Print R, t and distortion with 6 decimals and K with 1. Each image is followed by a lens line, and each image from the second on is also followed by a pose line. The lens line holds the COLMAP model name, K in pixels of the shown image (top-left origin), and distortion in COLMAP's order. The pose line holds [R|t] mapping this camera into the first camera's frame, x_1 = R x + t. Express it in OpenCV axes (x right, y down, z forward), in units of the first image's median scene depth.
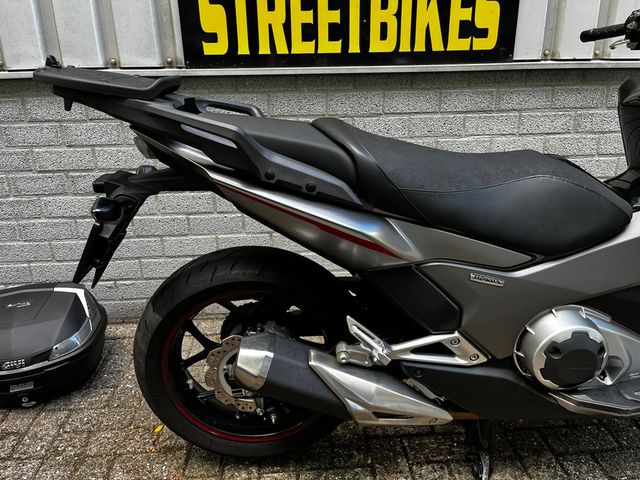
lens RADIAL K [[485.5, 0, 320.0], [0, 485.5, 240.0], [0, 0, 1]] dist [0.069180, -0.103244]
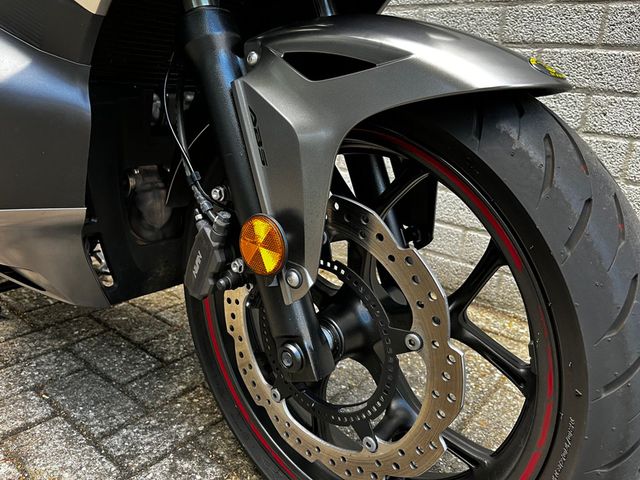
lens RADIAL K [[490.6, 0, 326.2], [0, 490.6, 235.8], [0, 0, 1]] dist [0.057141, -0.091508]
pose [[0.750261, 0.264330, -0.606001, 0.949071], [-0.314837, 0.948840, 0.024088, 0.115222], [0.581365, 0.172720, 0.795099, 0.499725]]
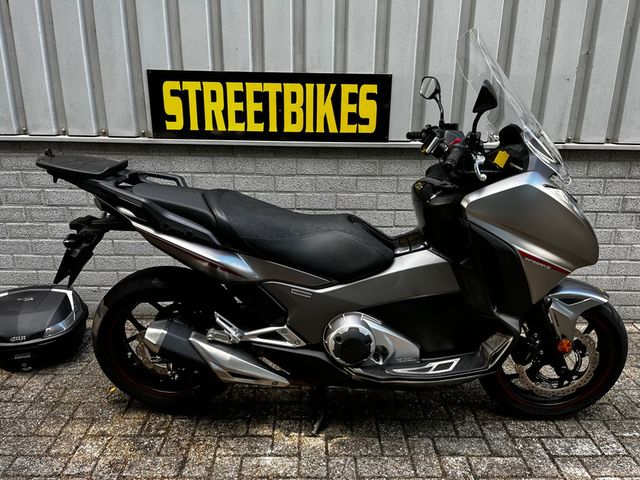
lens RADIAL K [[484.0, 0, 321.0], [0, 484.0, 241.3], [0, 0, 1]] dist [0.056995, -0.083424]
pose [[0.998214, 0.046078, -0.038024, 0.279839], [-0.047623, 0.998033, -0.040781, -0.018354], [0.036070, 0.042519, 0.998444, -0.380801]]
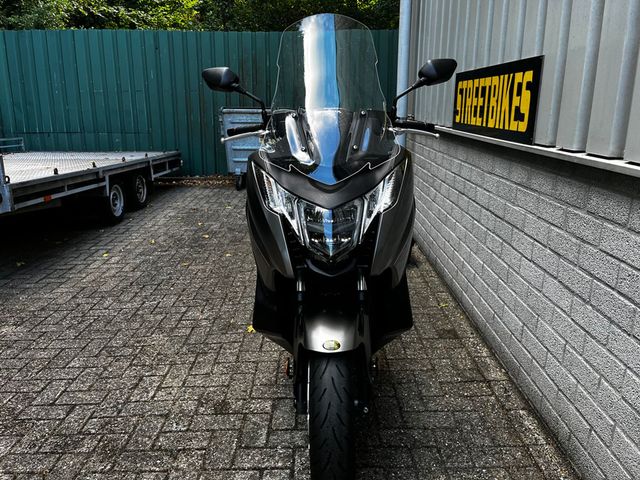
lens RADIAL K [[488.8, 0, 322.5], [0, 488.8, 237.9], [0, 0, 1]] dist [0.064706, -0.095581]
pose [[-0.054585, 0.283548, -0.957403, 1.553585], [-0.338633, 0.896752, 0.284892, -0.347764], [0.939334, 0.339759, 0.047069, 0.622898]]
